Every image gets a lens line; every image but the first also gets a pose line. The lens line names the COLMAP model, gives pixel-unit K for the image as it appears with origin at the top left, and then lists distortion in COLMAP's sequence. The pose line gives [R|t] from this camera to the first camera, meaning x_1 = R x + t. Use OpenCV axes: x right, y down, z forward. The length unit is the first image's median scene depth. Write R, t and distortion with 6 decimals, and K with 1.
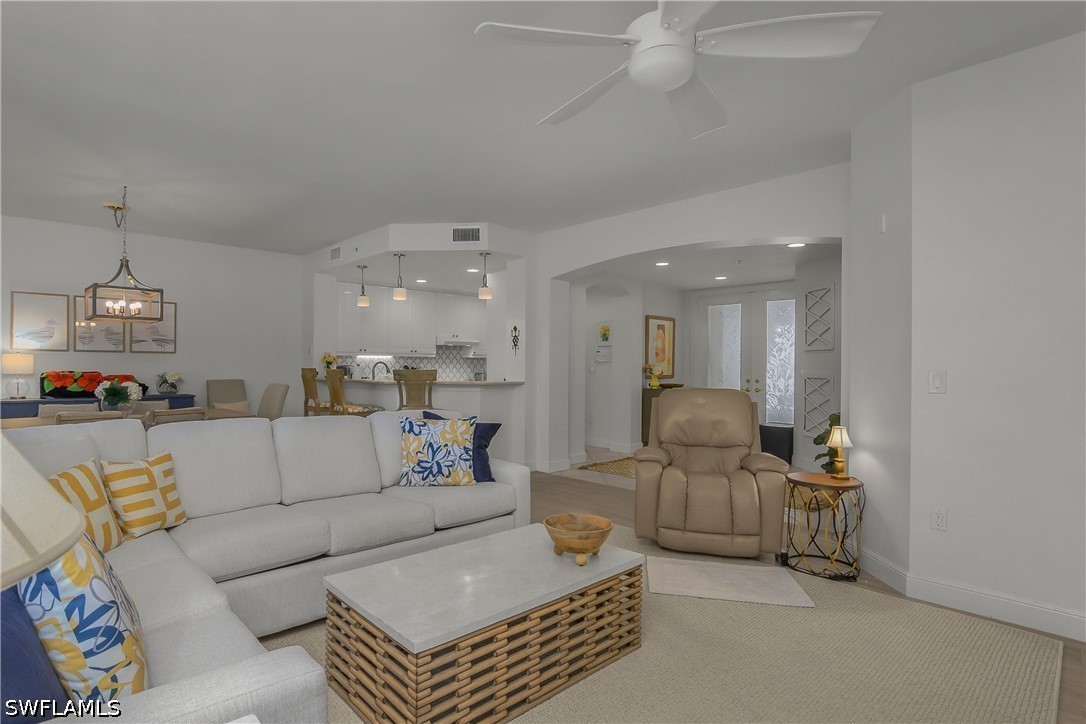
lens RADIAL K [[546.4, 0, 504.7], [0, 546.4, 368.8], [0, 0, 1]] dist [-0.020246, 0.004535]
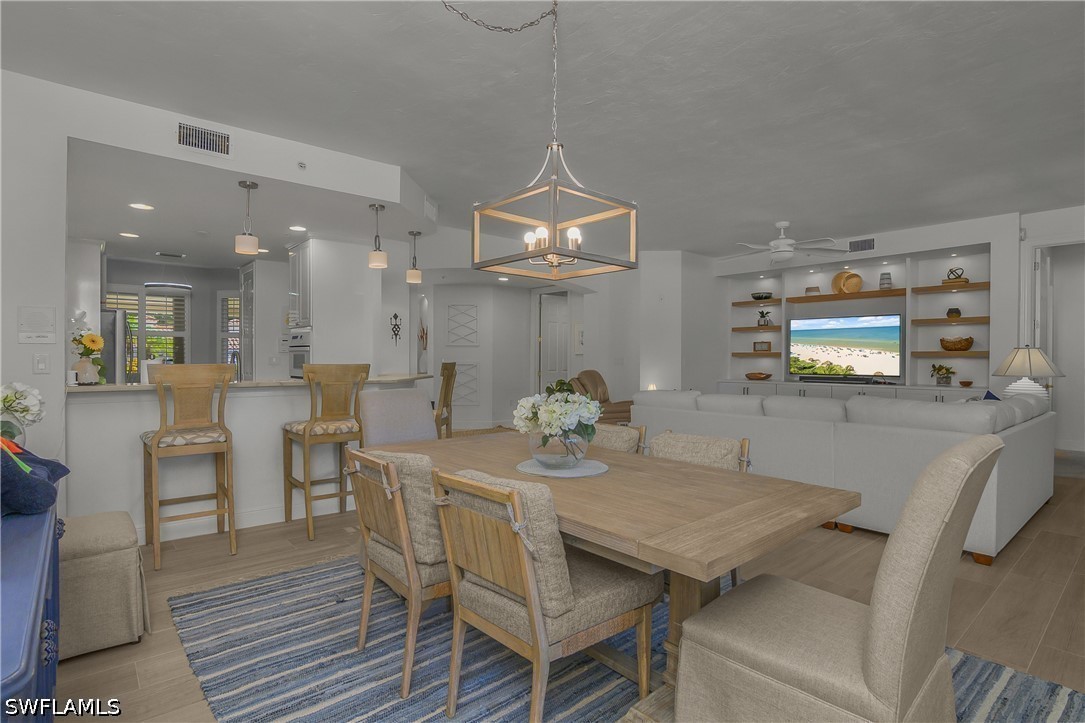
lens RADIAL K [[545.9, 0, 542.3], [0, 545.9, 363.2], [0, 0, 1]] dist [-0.020246, 0.004535]
pose [[0.019320, -0.013185, 0.999726, -1.134800], [0.005704, 0.999898, 0.013077, -0.006852], [-0.999797, 0.005449, 0.019394, 0.950060]]
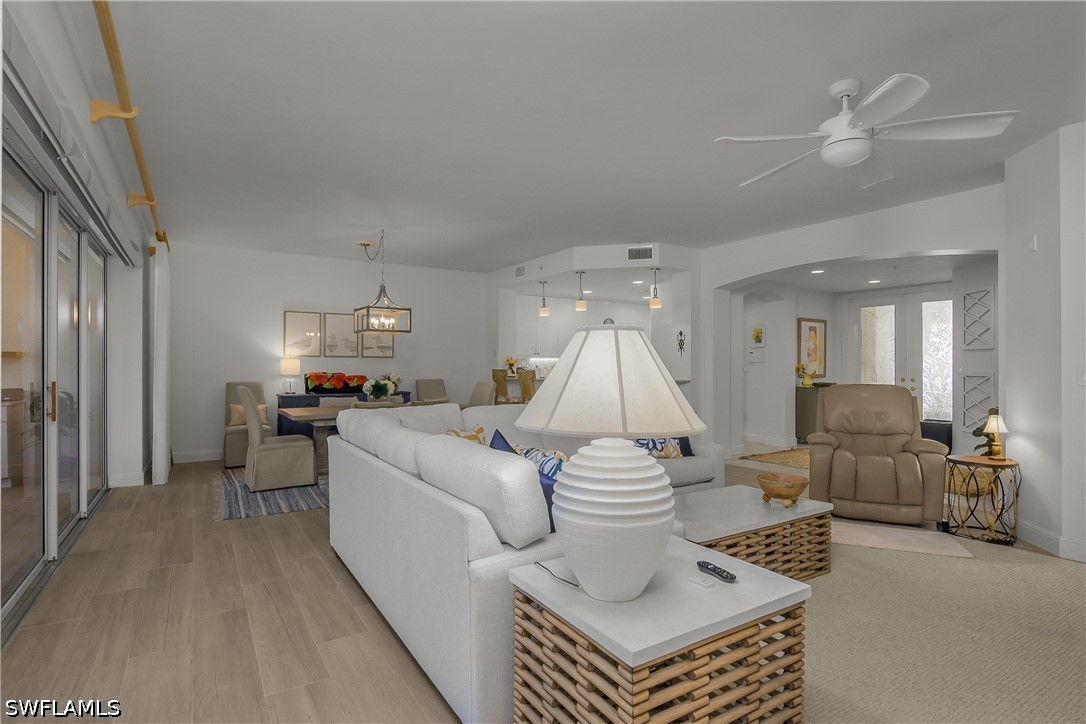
lens RADIAL K [[546.4, 0, 536.8], [0, 546.4, 366.0], [0, 0, 1]] dist [-0.020246, 0.004535]
pose [[0.986347, -0.006320, -0.164559, -0.103798], [0.004989, 0.999951, -0.008498, 0.002644], [0.164605, 0.007561, 0.986331, -0.193127]]
